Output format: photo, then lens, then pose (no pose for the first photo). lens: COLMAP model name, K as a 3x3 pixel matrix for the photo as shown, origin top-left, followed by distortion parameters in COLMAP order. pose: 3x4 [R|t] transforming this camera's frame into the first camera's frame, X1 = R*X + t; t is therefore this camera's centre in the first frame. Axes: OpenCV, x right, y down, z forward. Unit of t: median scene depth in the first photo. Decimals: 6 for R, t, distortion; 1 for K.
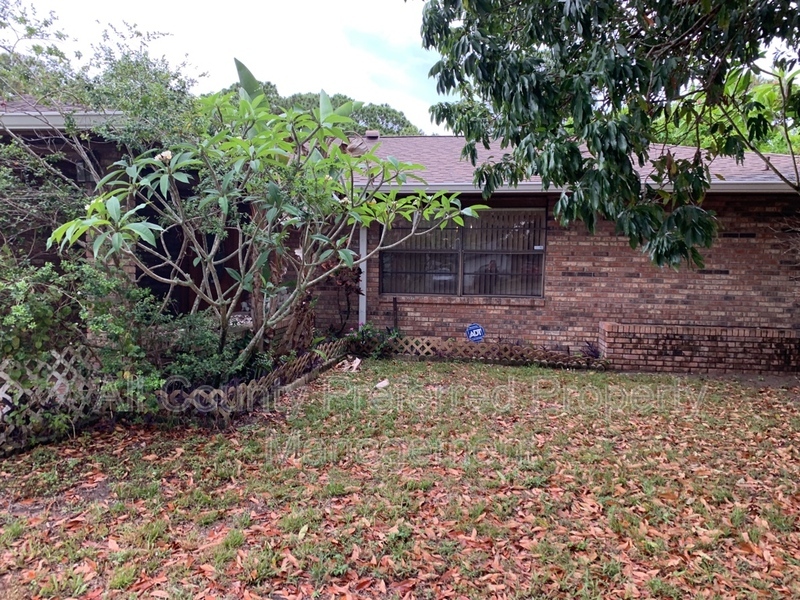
lens RADIAL K [[598.7, 0, 399.6], [0, 598.7, 325.0], [0, 0, 1]] dist [-0.047954, -0.002152]
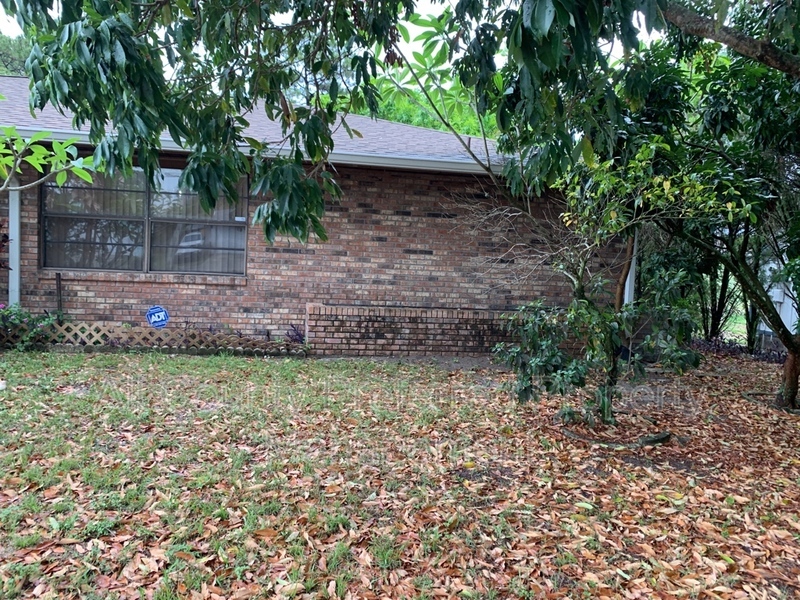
lens RADIAL K [[624.5, 0, 400.0], [0, 624.5, 300.0], [0, 0, 1]] dist [0.082608, -0.193764]
pose [[0.921683, -0.000916, 0.387943, 0.101318], [0.003554, 0.999975, -0.006082, -0.003783], [-0.387927, 0.006985, 0.921663, 0.056400]]
